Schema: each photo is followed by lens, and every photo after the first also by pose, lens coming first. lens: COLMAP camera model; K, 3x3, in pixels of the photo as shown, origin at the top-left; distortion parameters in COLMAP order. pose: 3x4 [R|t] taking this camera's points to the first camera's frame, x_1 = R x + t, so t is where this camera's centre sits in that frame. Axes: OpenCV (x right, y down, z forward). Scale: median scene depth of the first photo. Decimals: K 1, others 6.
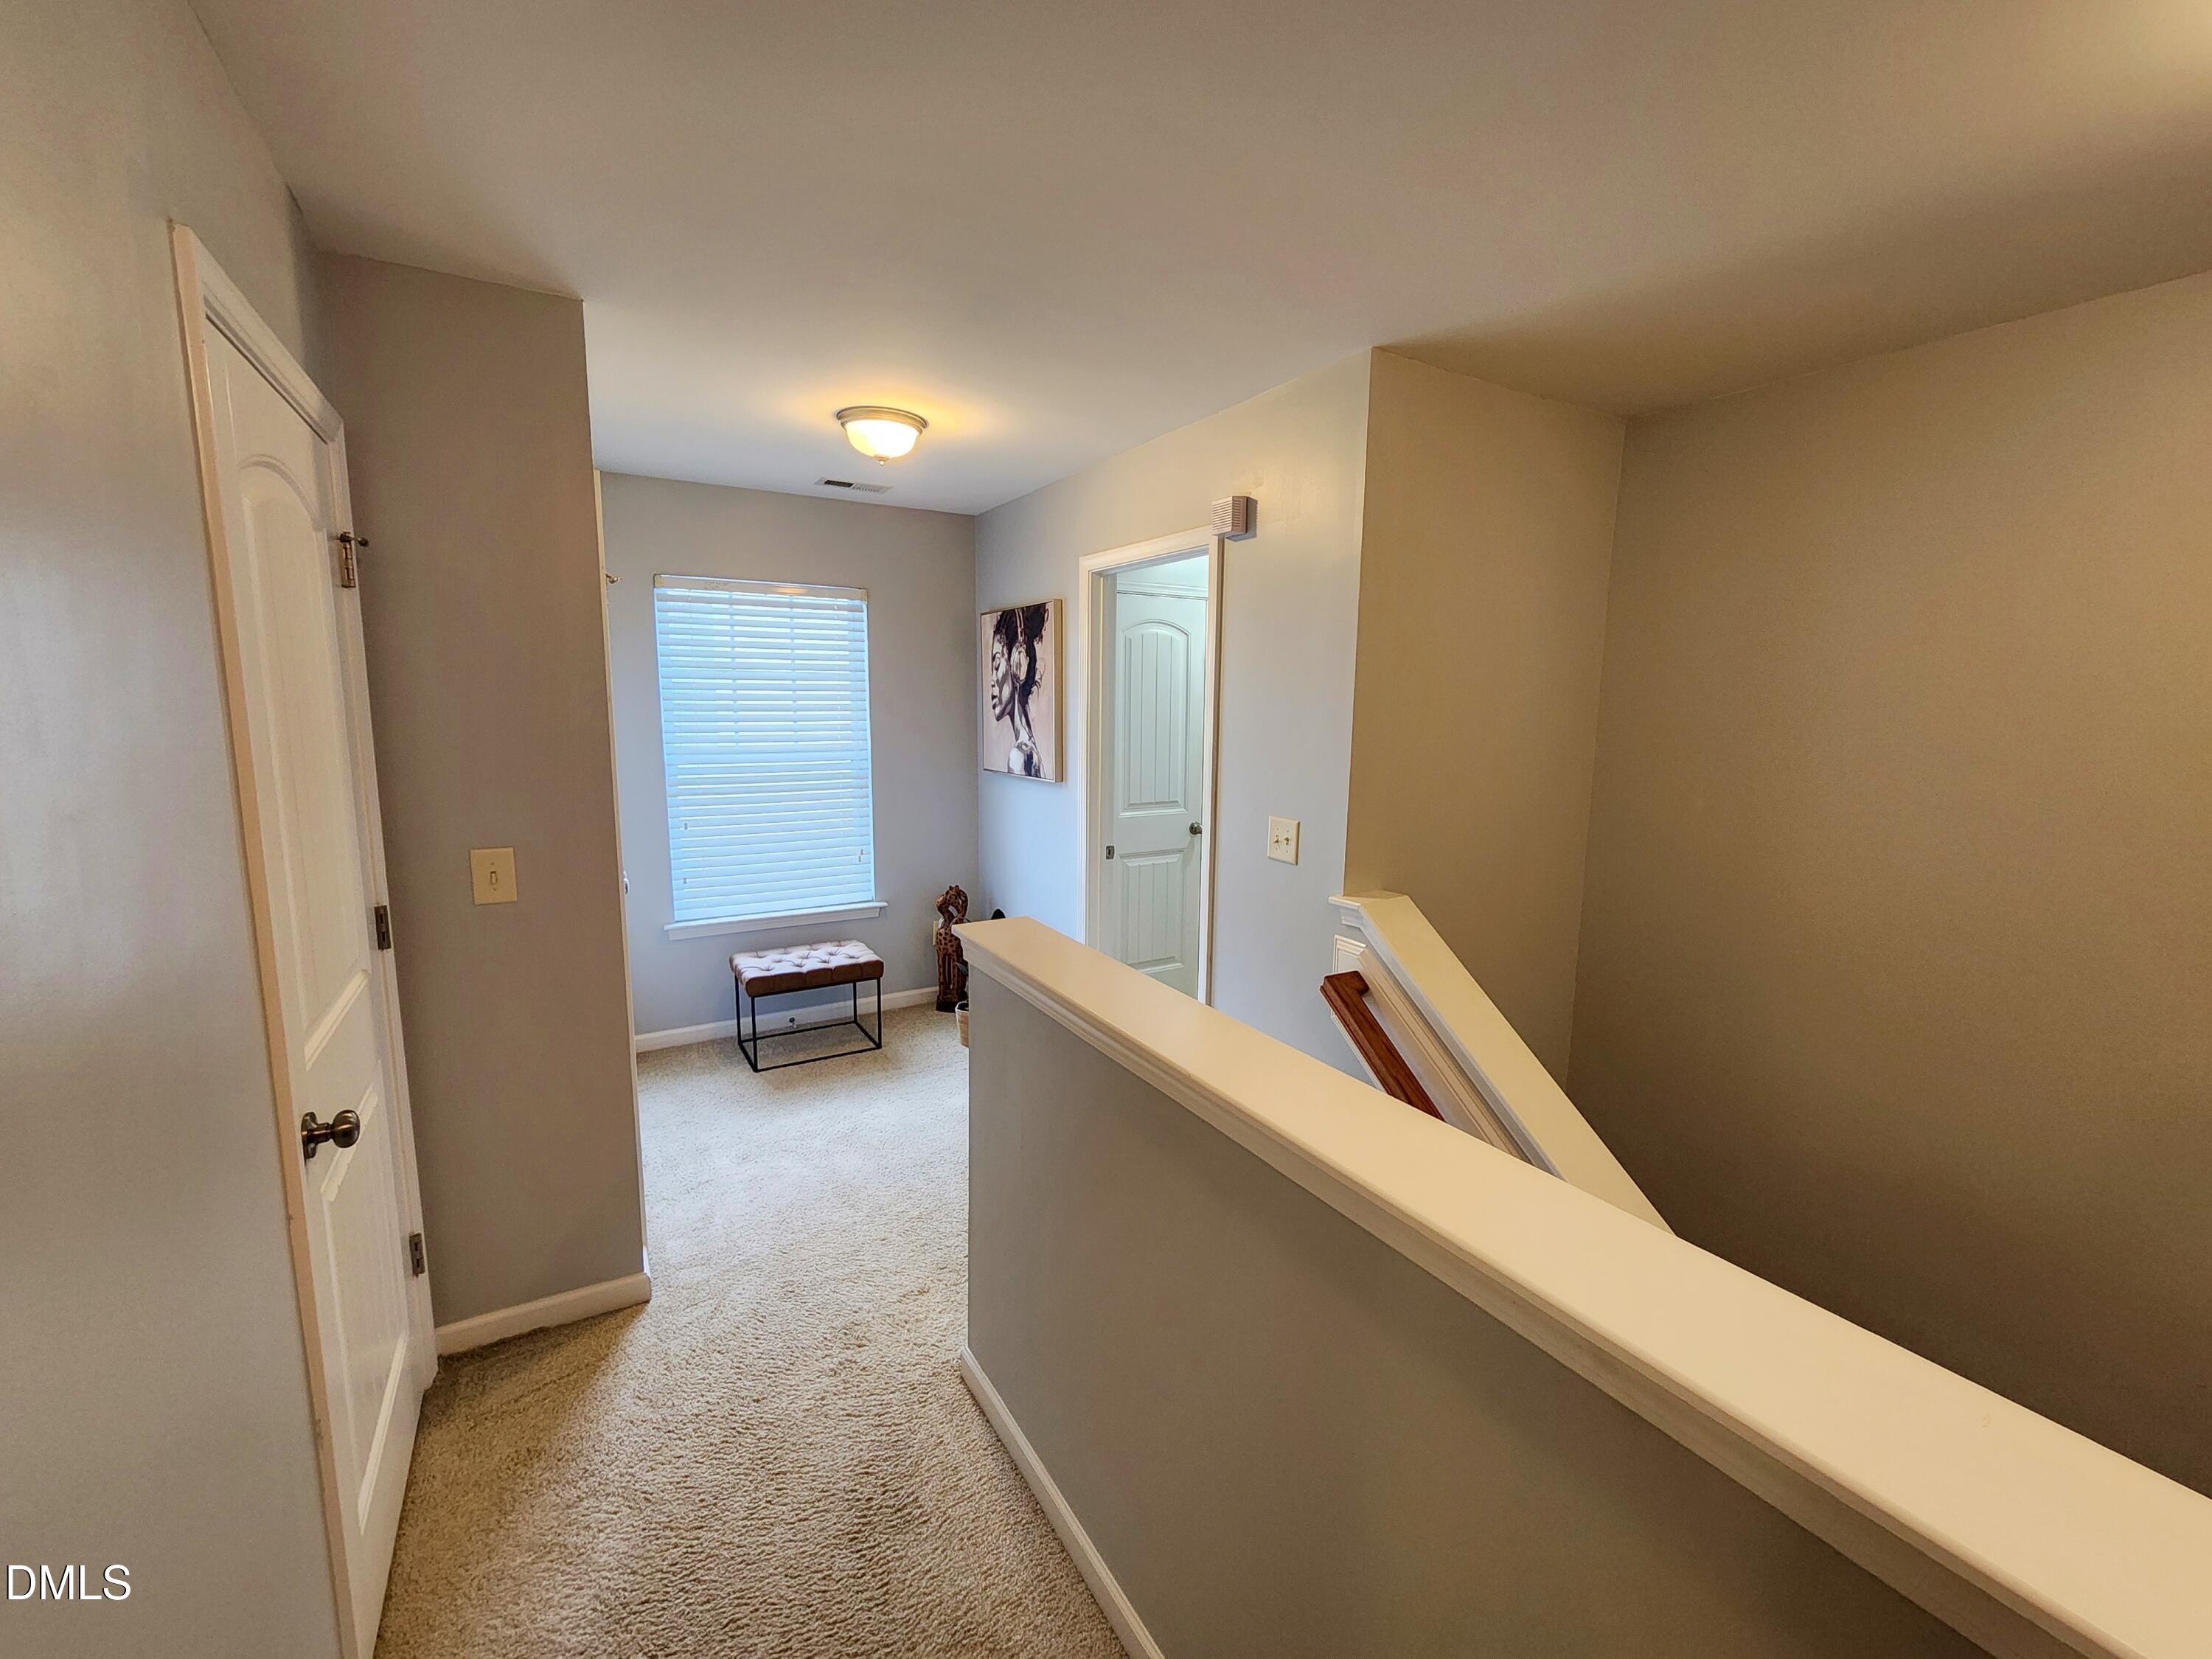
lens RADIAL K [[902.6, 0, 1090.7], [0, 902.6, 837.2], [0, 0, 1]] dist [-0.020318, 0.000095]
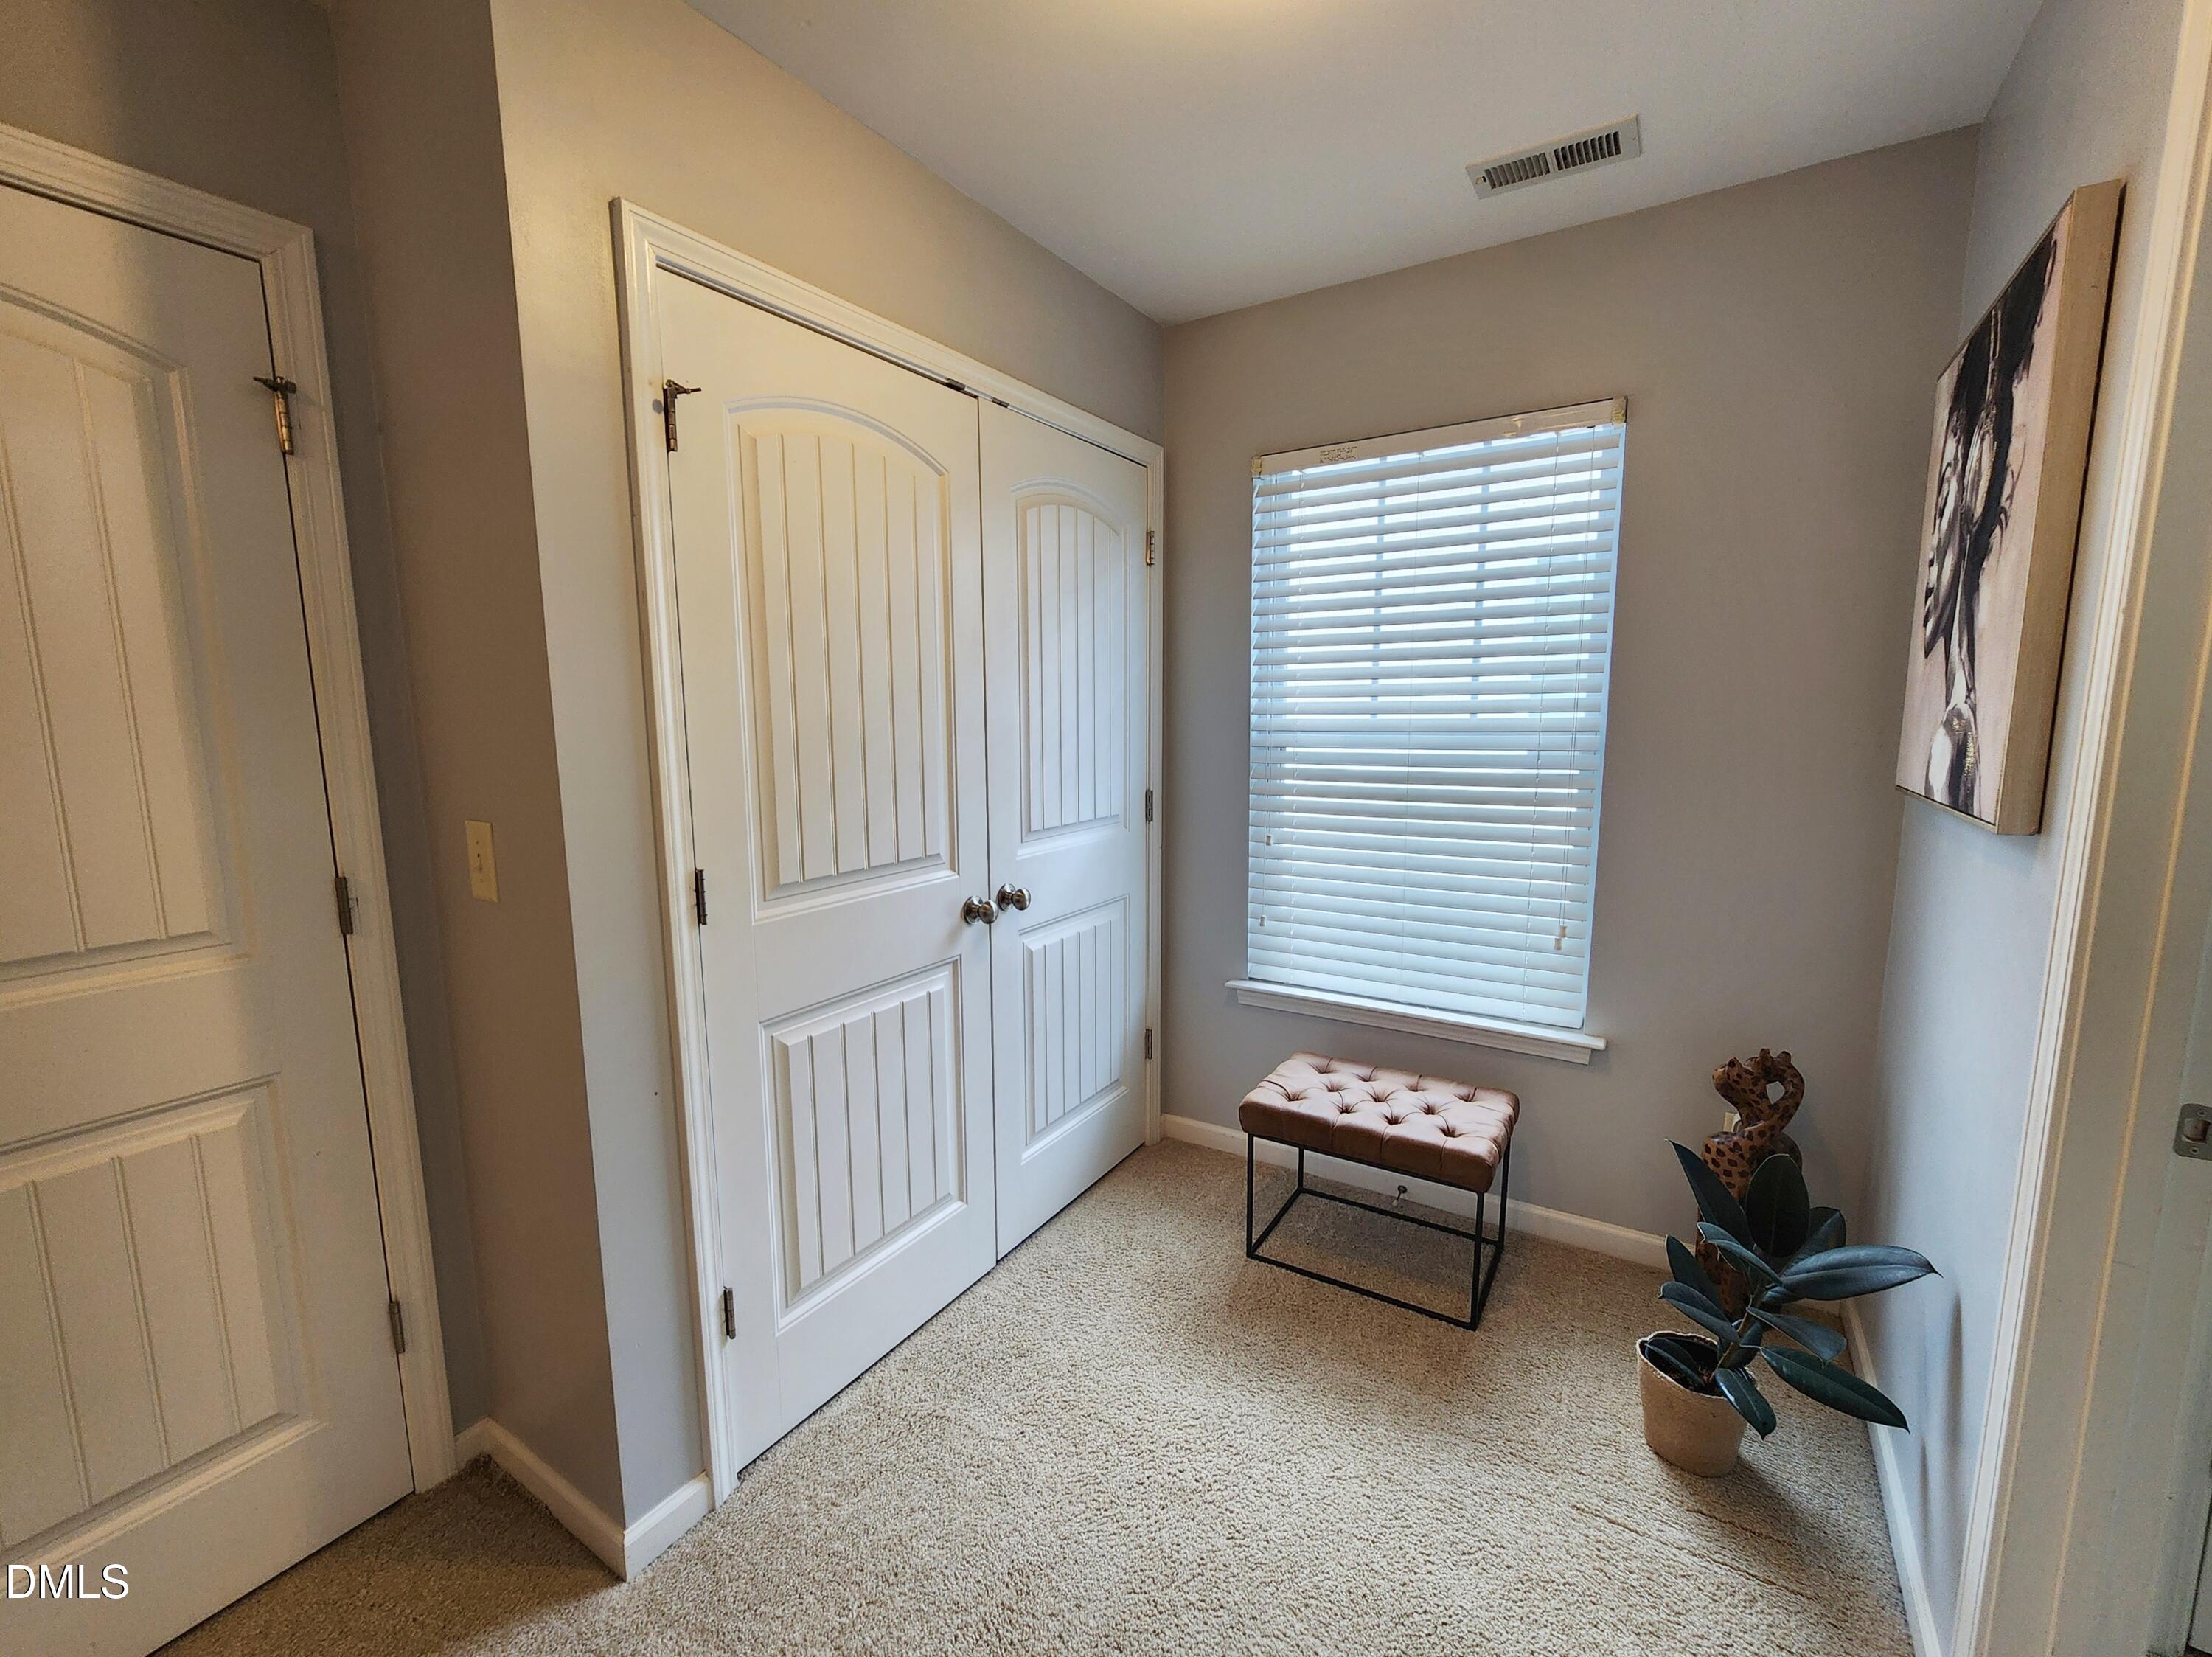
lens RADIAL K [[902.7, 0, 1090.7], [0, 902.7, 836.2], [0, 0, 1]] dist [-0.020318, 0.000095]
pose [[0.430810, 0.111006, -0.895589, 0.085267], [-0.113903, 0.991158, 0.068060, -0.044167], [0.895225, 0.072689, 0.439645, 0.569764]]
